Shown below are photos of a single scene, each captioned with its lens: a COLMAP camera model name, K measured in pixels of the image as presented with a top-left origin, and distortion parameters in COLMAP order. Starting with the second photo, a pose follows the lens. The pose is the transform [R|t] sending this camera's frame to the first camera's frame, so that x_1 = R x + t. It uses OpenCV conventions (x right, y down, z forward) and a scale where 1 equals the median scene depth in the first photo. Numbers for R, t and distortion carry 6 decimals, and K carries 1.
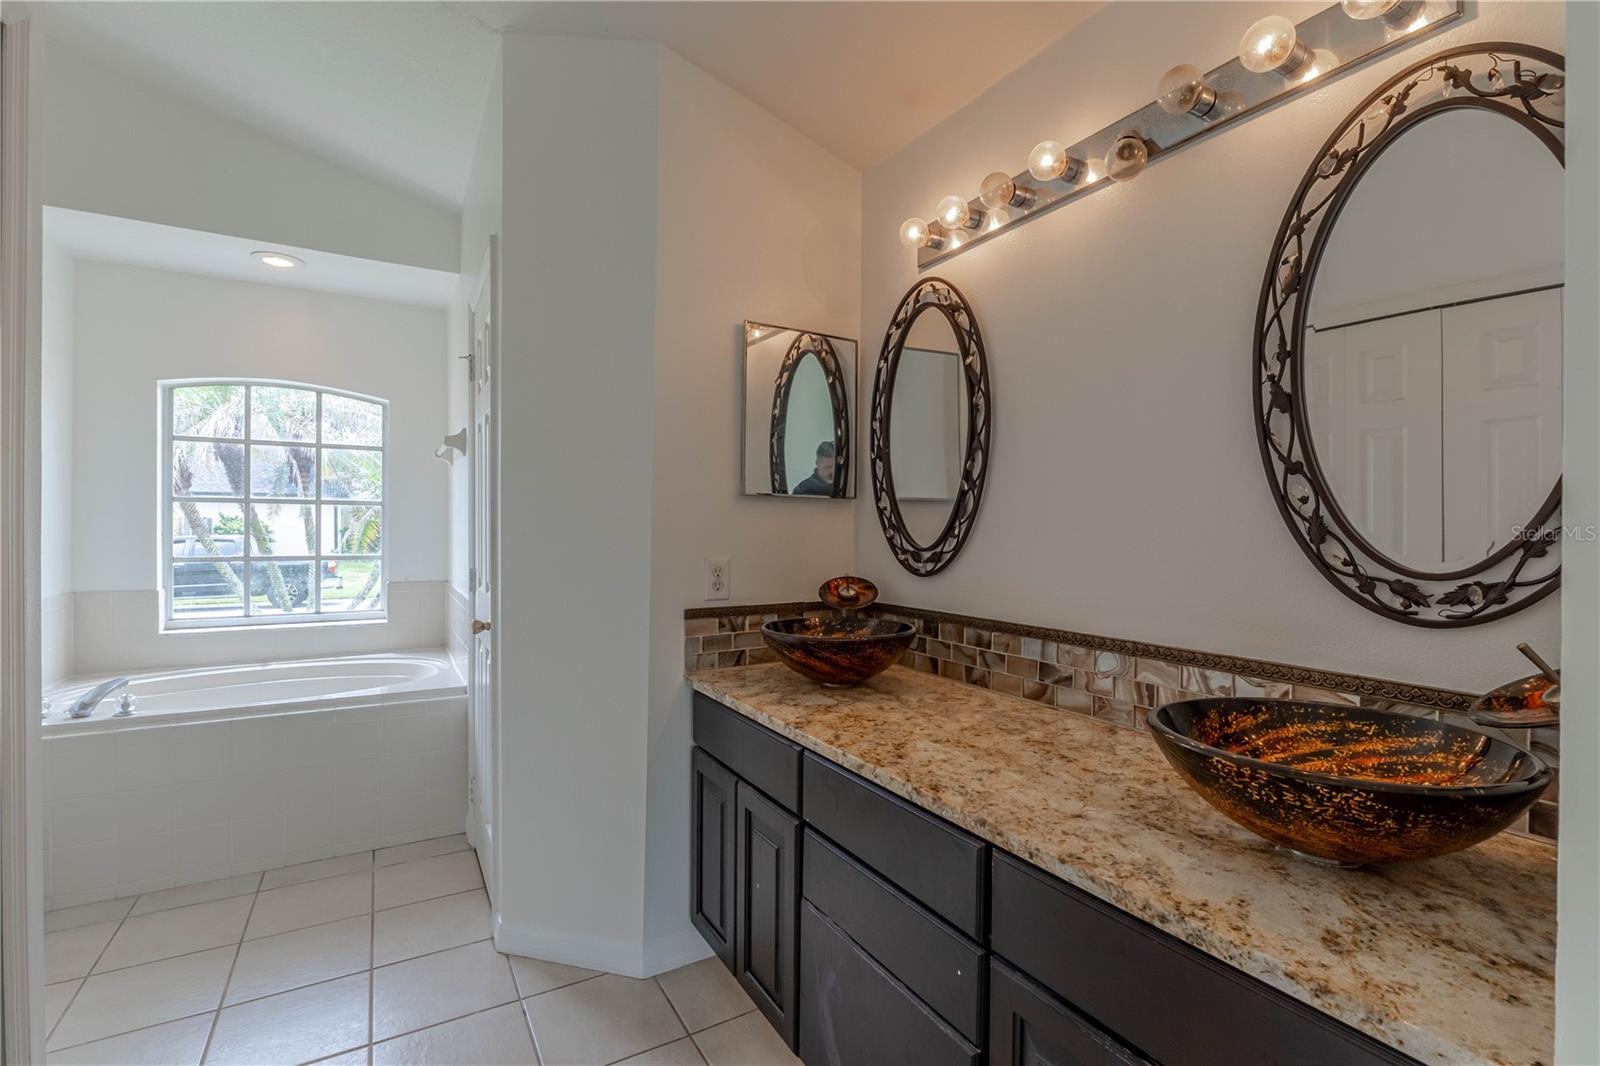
lens RADIAL K [[721.6, 0, 802.9], [0, 721.6, 533.0], [0, 0, 1]] dist [-0.006885, 0.000738]
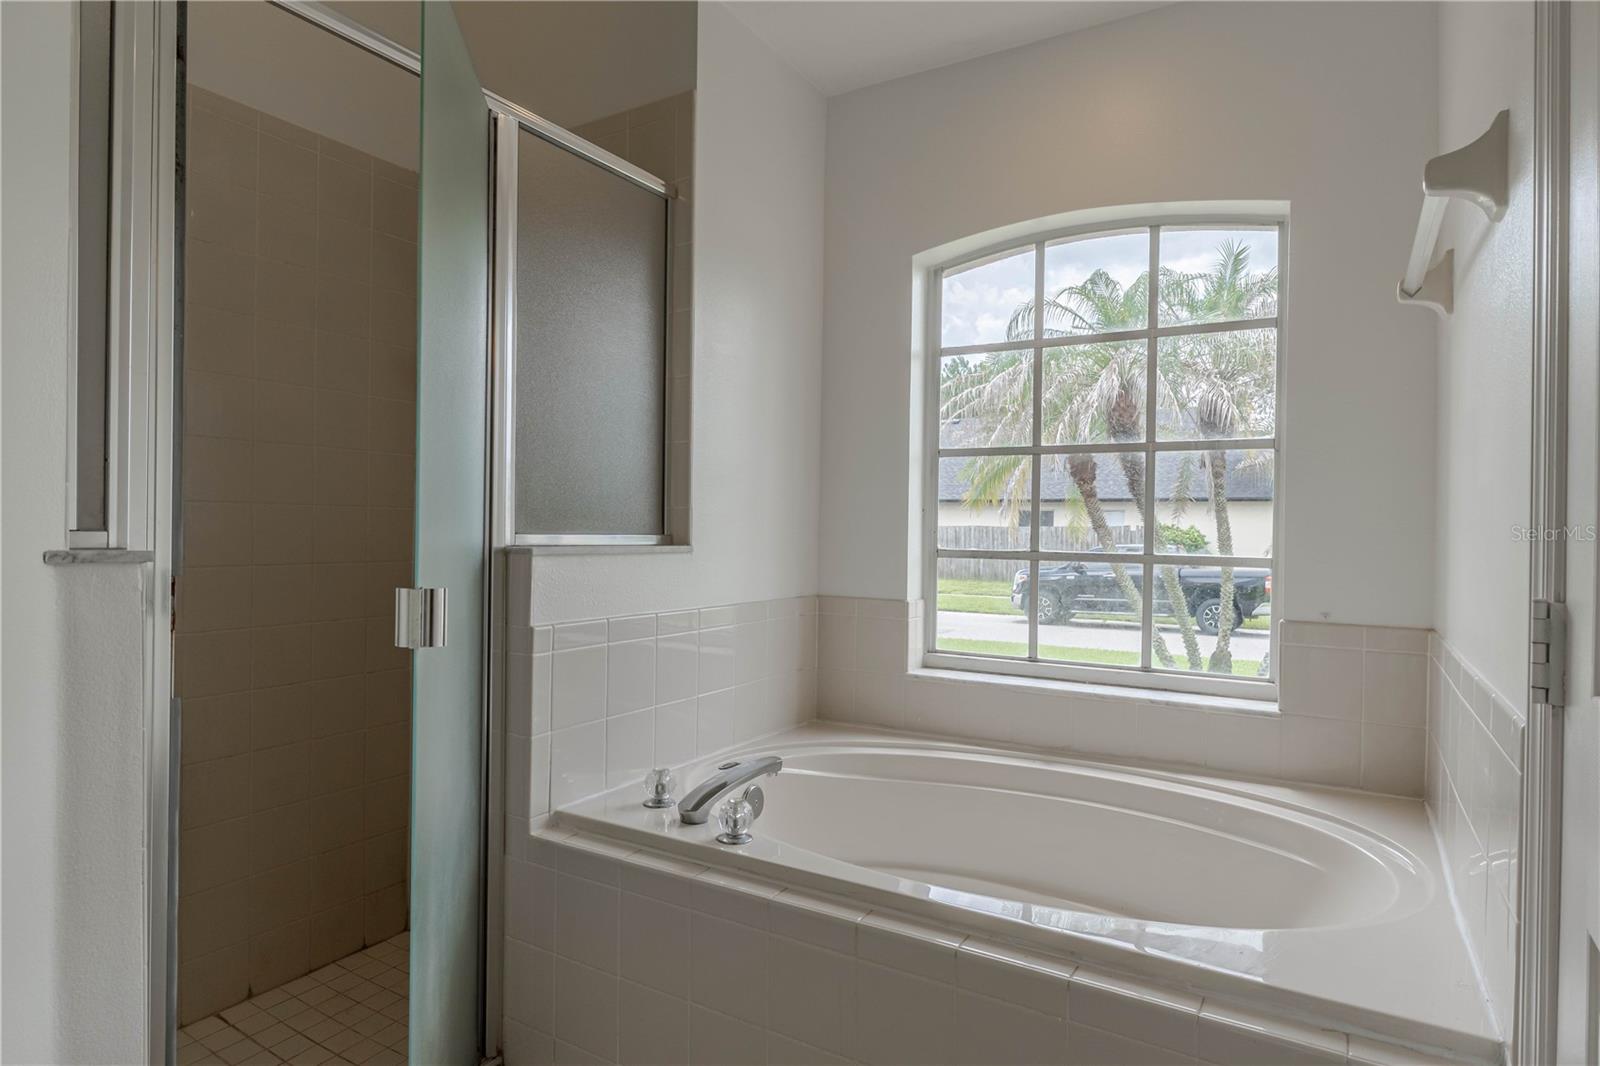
lens RADIAL K [[899.7, 0, 792.4], [0, 899.7, 534.4], [0, 0, 1]] dist [0.004500, 0.001606]
pose [[0.475398, 0.005855, -0.879751, -0.250084], [-0.017160, 0.999849, -0.002619, 0.024429], [0.879604, 0.016341, 0.475427, 0.504475]]
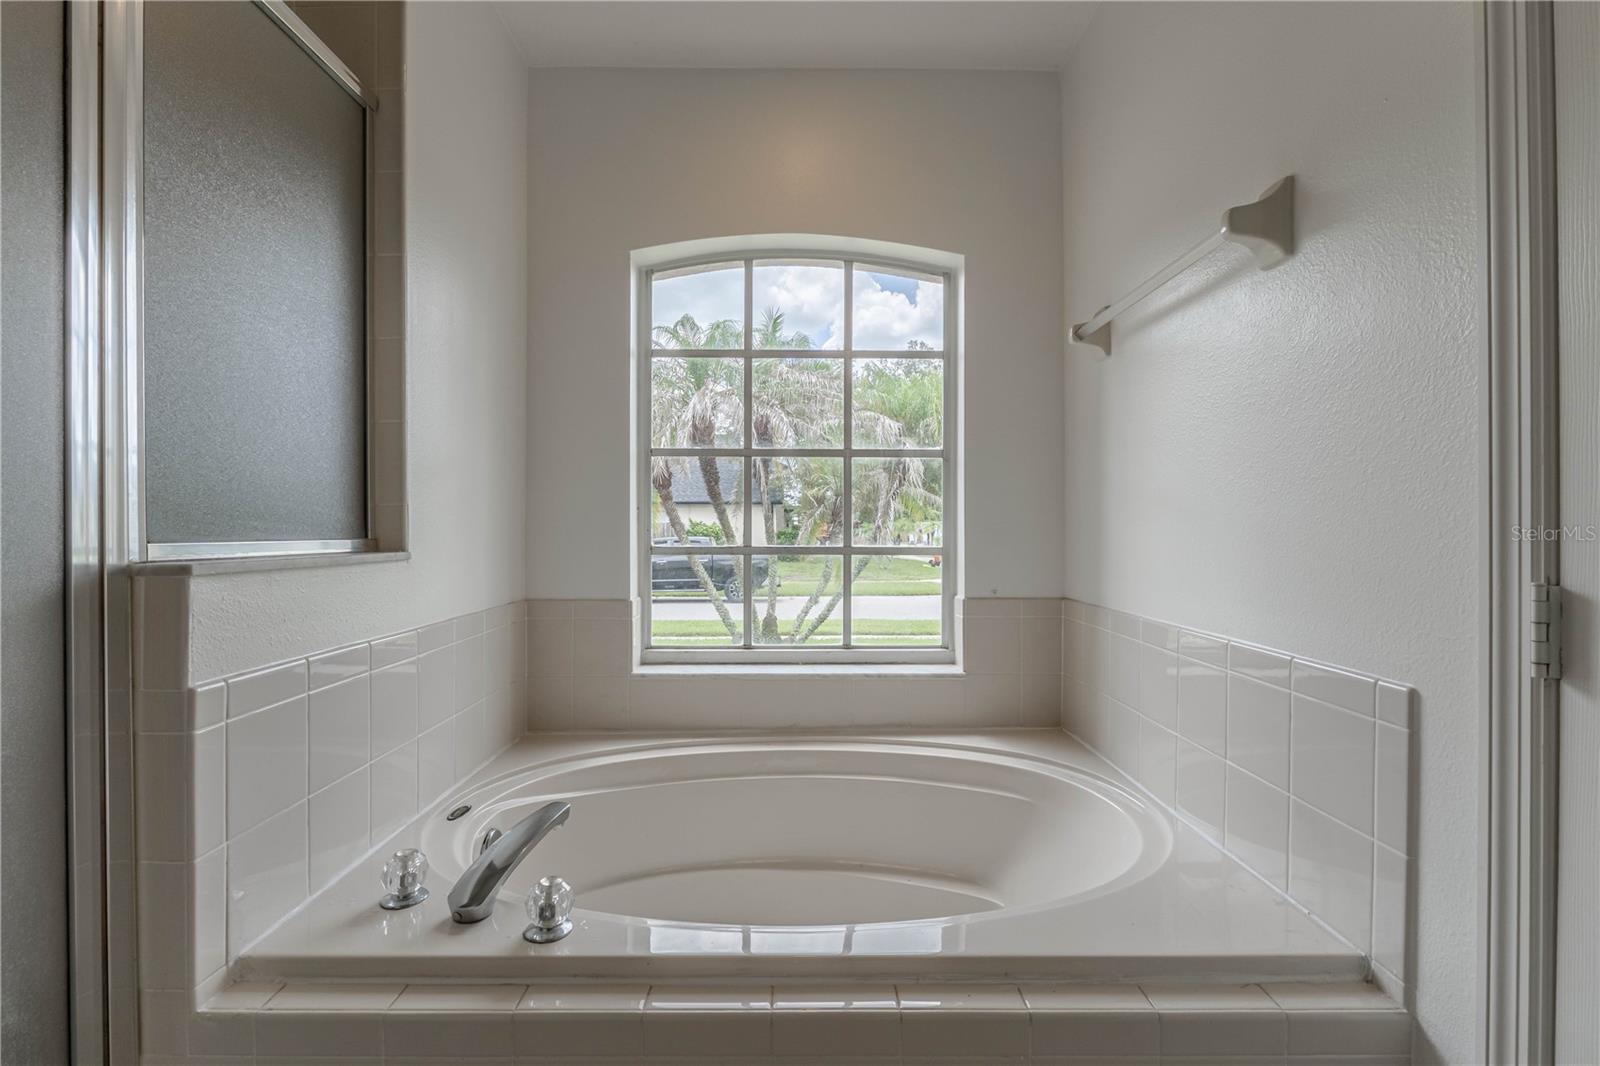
lens RADIAL K [[721.6, 0, 805.6], [0, 721.6, 532.6], [0, 0, 1]] dist [-0.006885, 0.000738]
pose [[0.866377, -0.003464, -0.499378, -0.431325], [0.001945, 0.999992, -0.003562, 0.023206], [0.499386, 0.002115, 0.866377, 0.504118]]
